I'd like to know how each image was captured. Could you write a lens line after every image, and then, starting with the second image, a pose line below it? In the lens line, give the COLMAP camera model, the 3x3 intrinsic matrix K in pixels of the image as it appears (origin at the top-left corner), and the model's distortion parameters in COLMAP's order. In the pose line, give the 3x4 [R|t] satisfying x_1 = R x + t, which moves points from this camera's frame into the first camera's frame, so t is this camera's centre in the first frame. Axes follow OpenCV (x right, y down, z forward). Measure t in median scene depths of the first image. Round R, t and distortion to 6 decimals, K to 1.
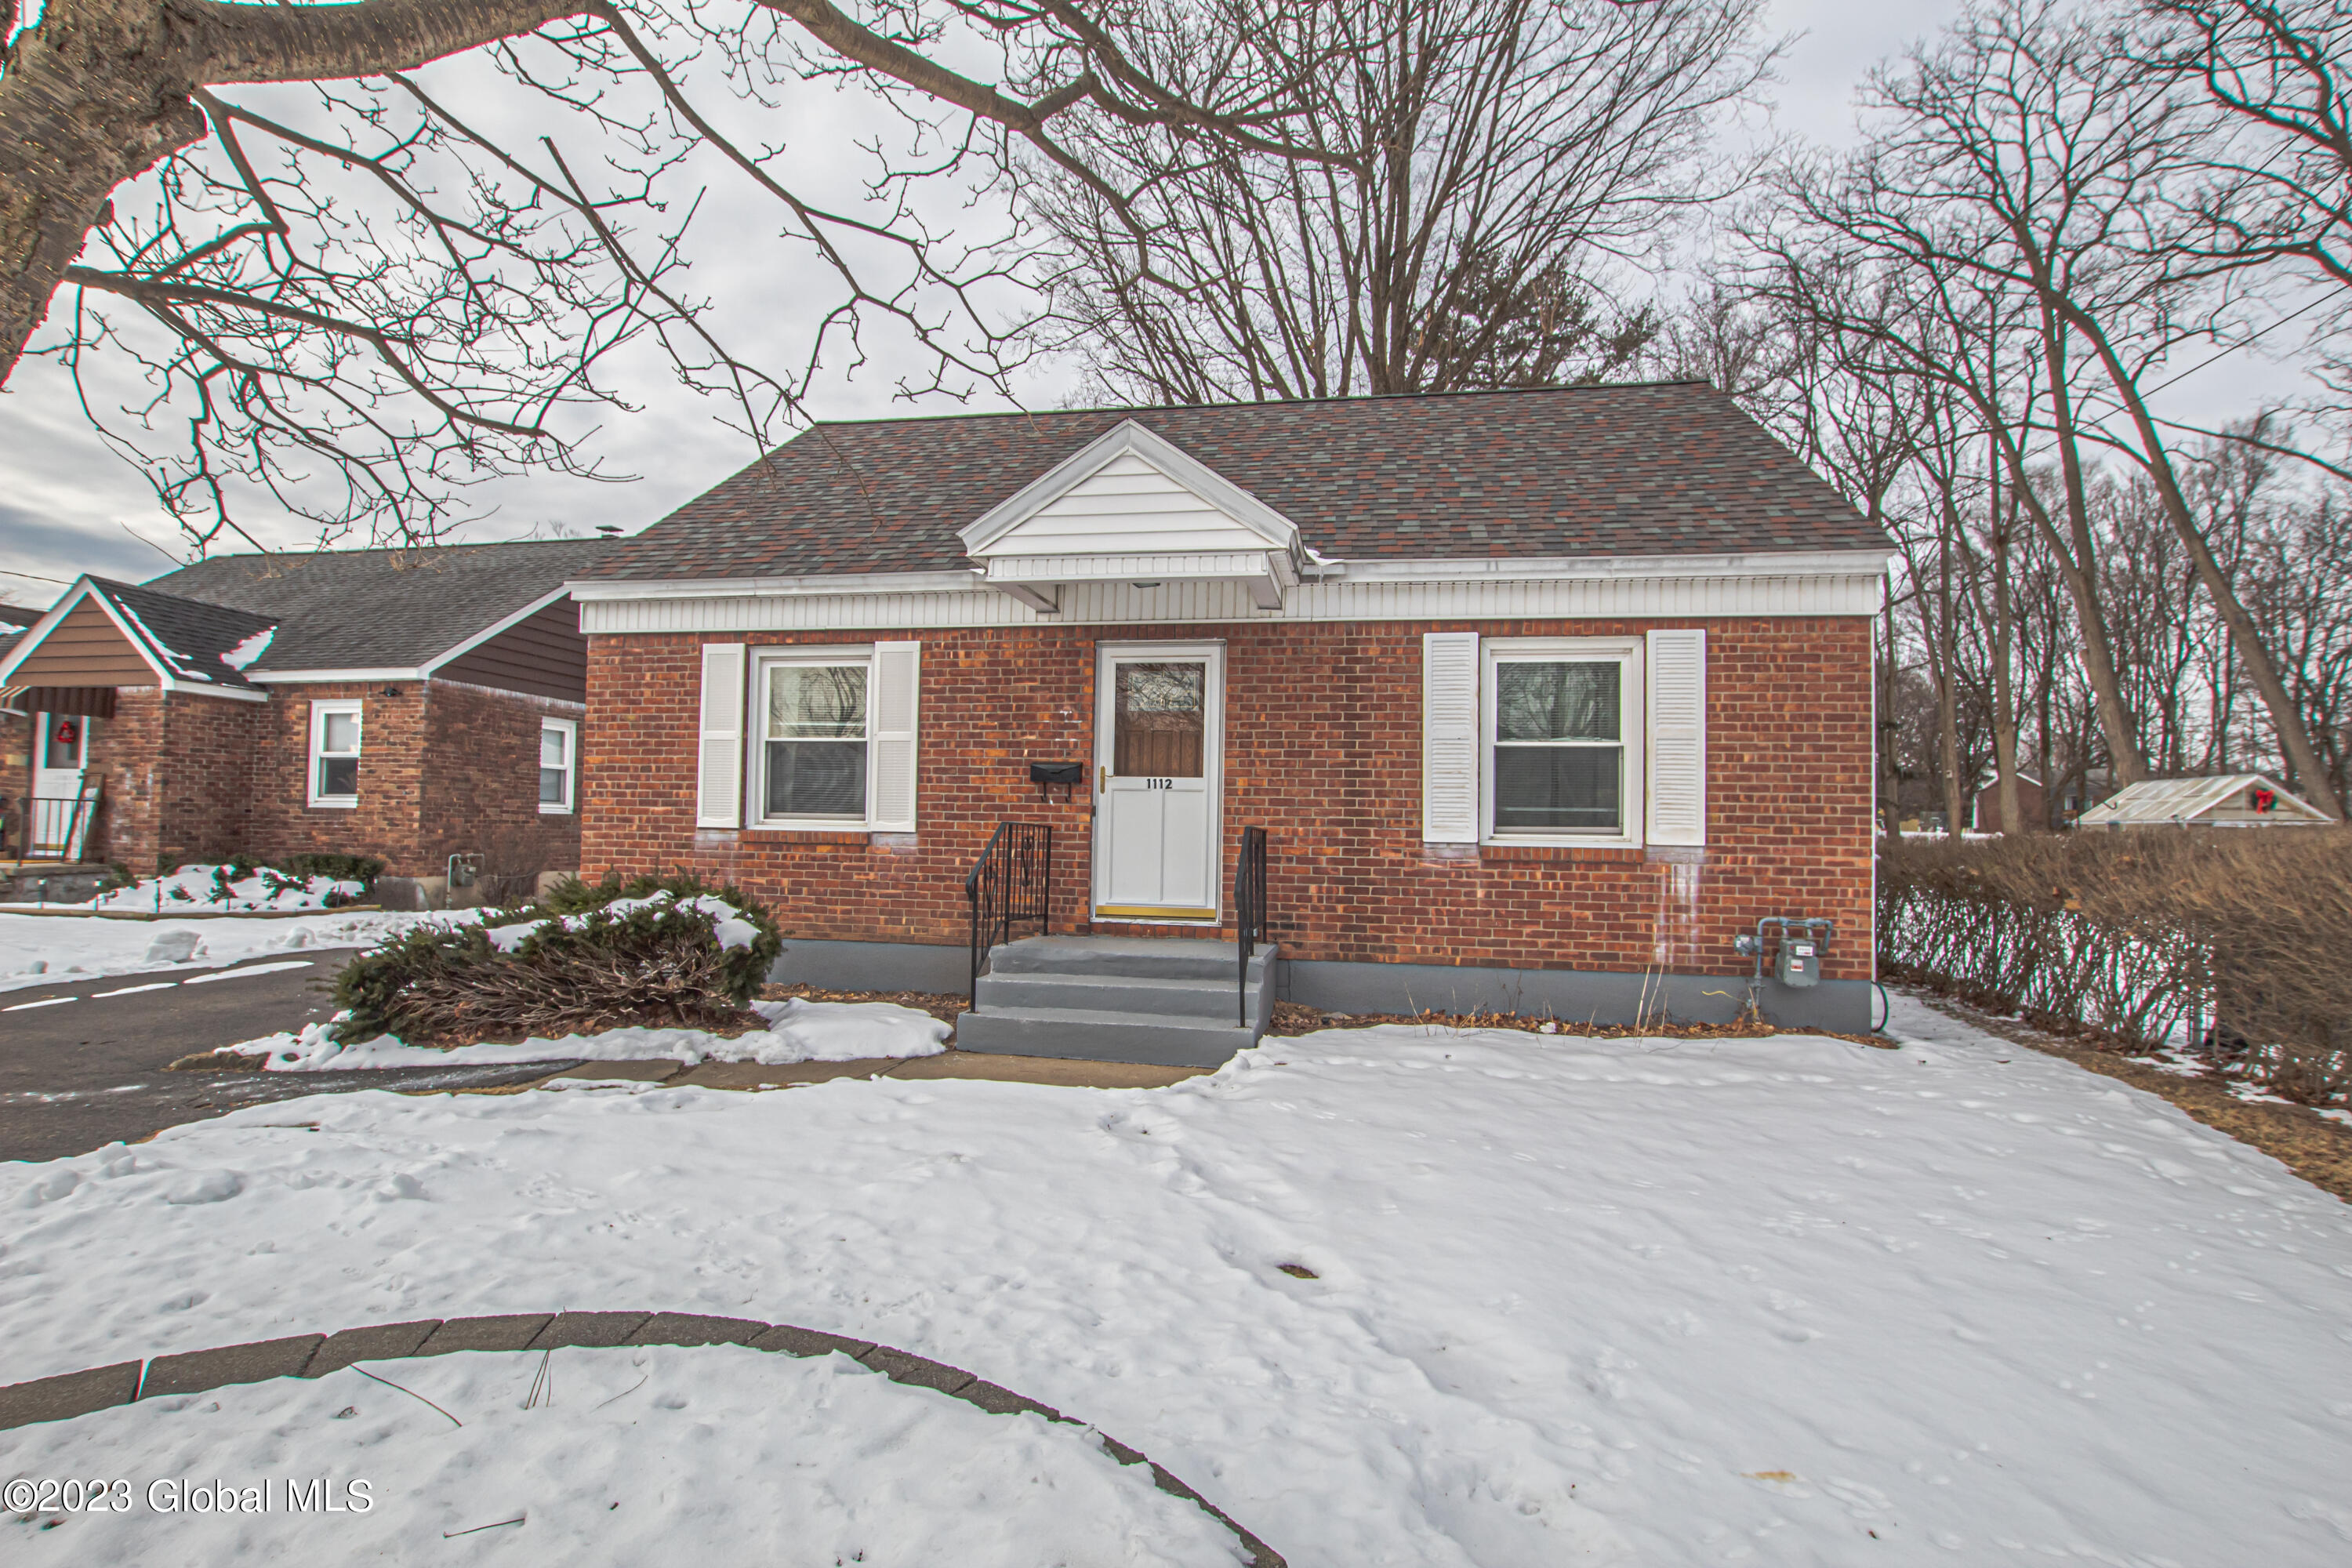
lens RADIAL K [[1086.2, 0, 1204.1], [0, 1086.2, 801.0], [0, 0, 1]] dist [-0.036300, 0.005888]
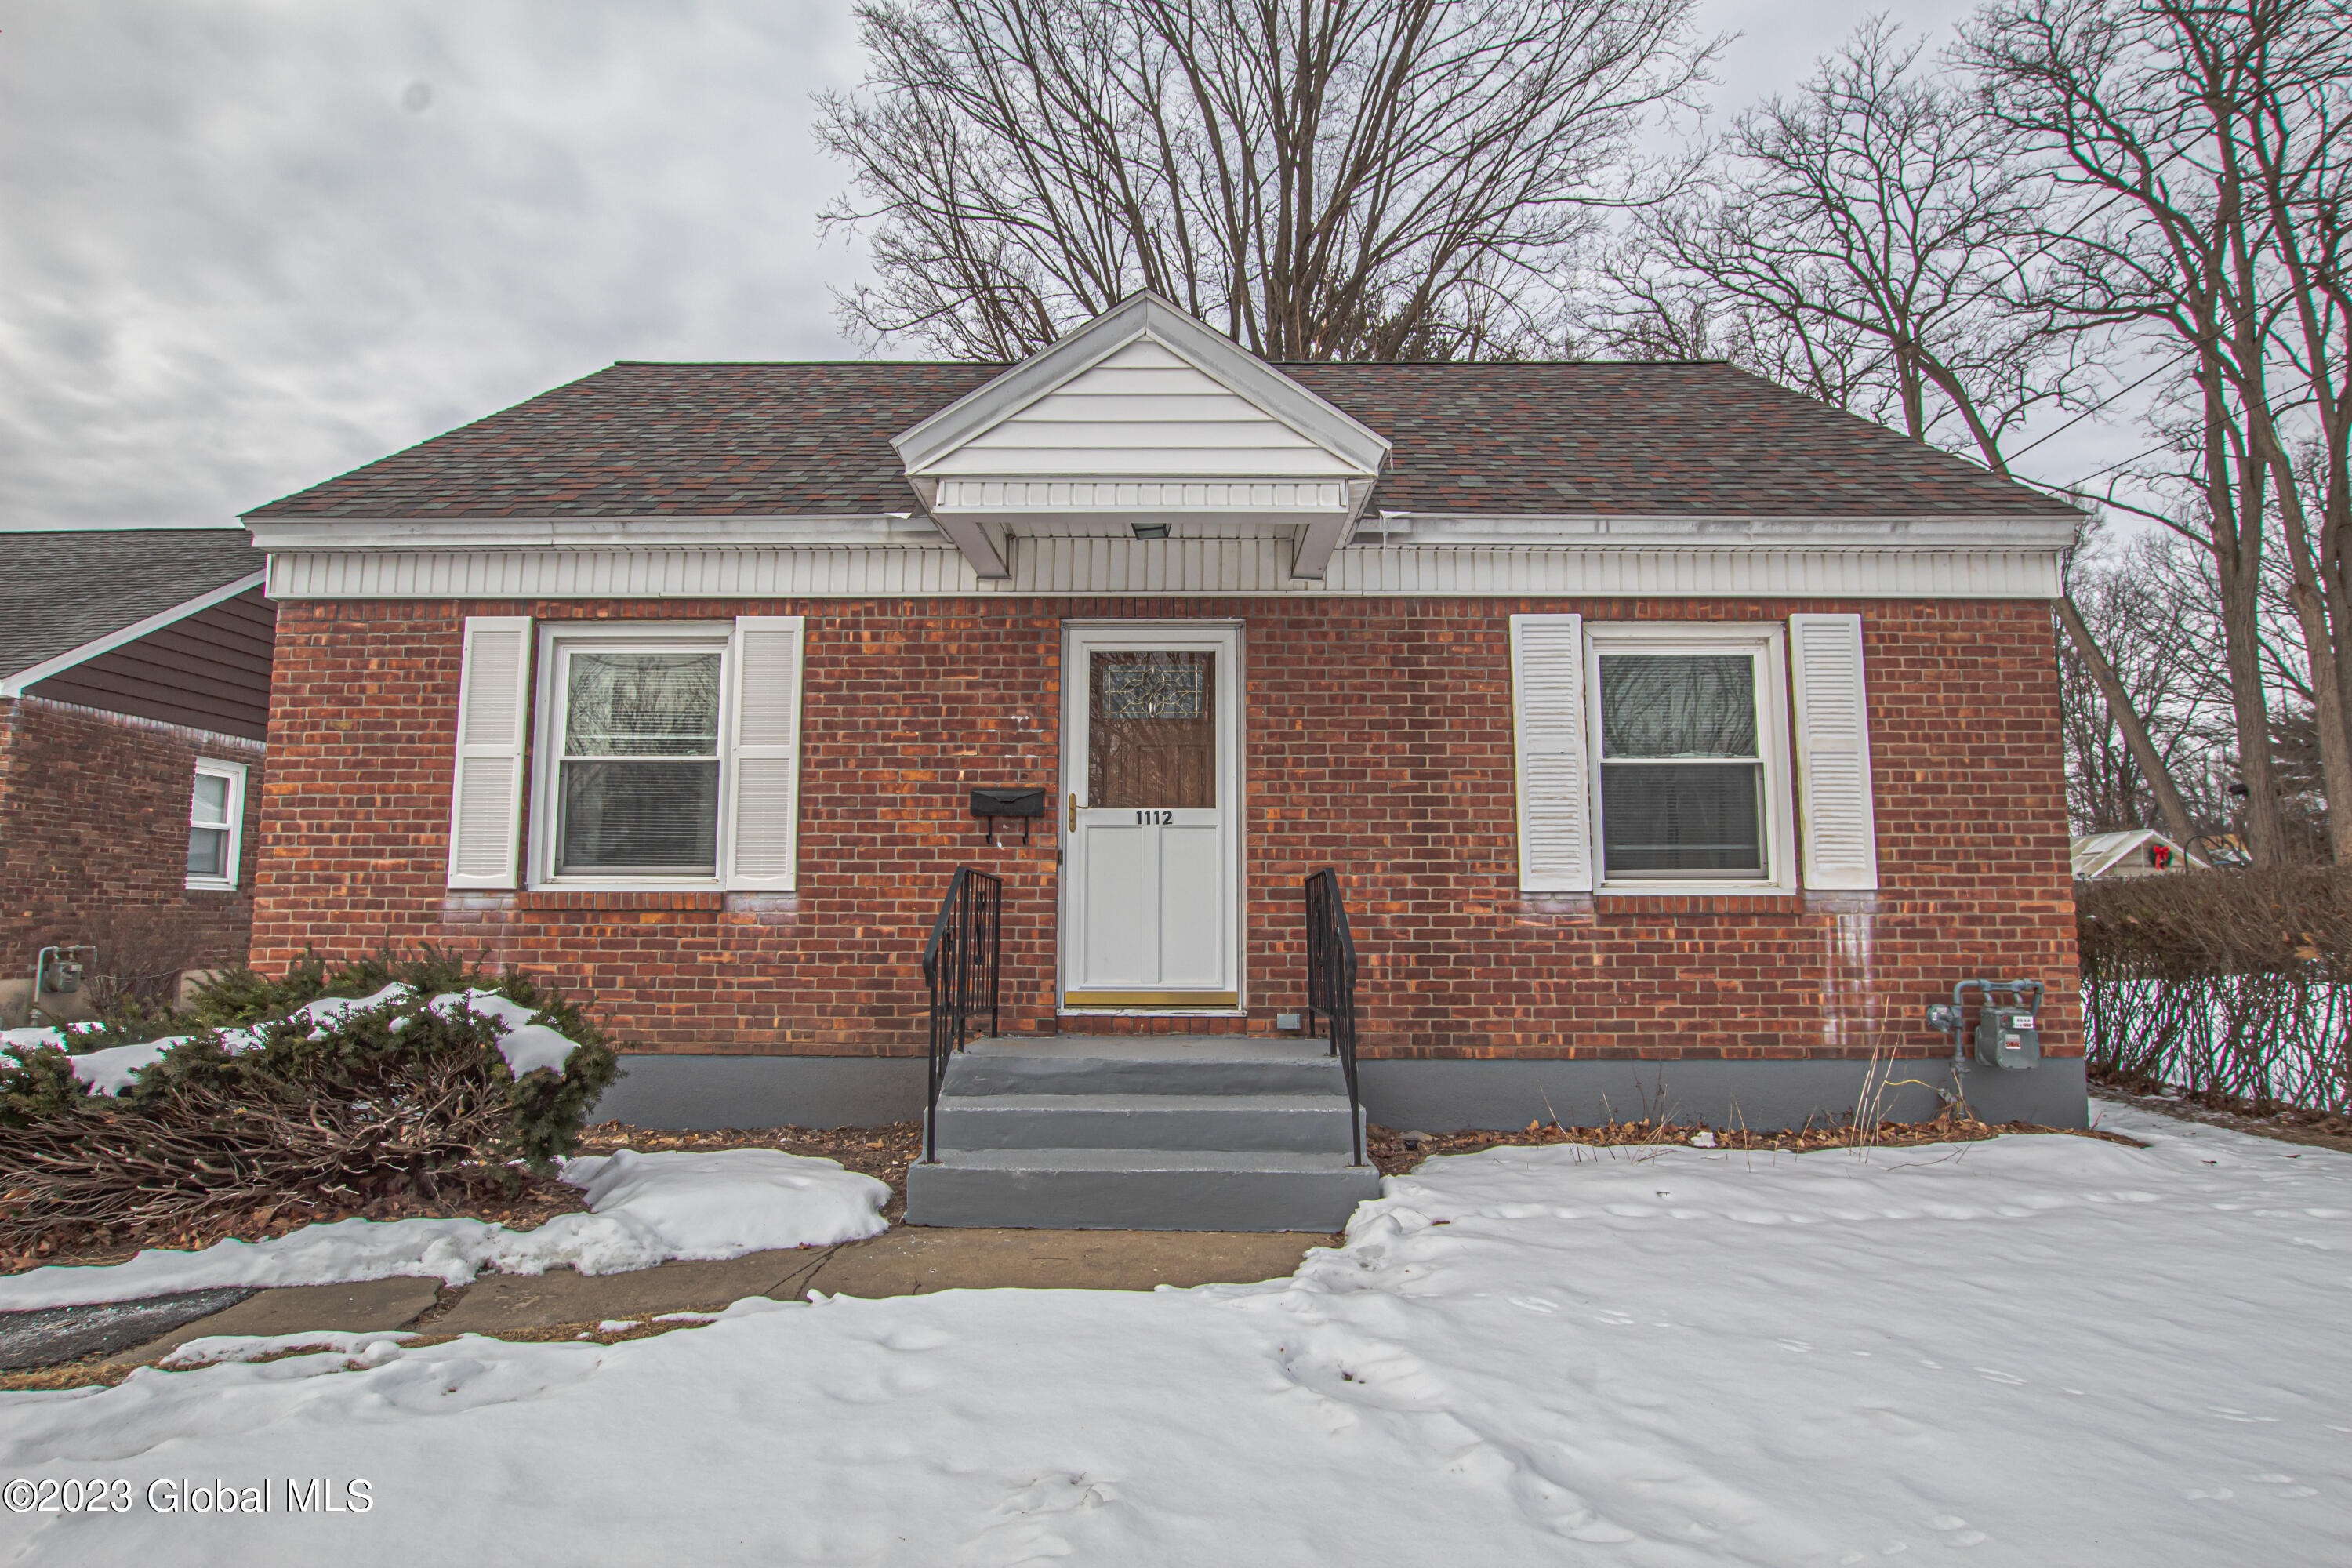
lens RADIAL K [[1174.8, 0, 1199.4], [0, 1174.8, 804.4], [0, 0, 1]] dist [-0.030312, 0.004515]
pose [[0.986606, -0.001314, 0.163113, -0.144628], [0.012020, 0.997835, -0.064666, 0.027282], [-0.162675, 0.065760, 0.984486, 0.241007]]
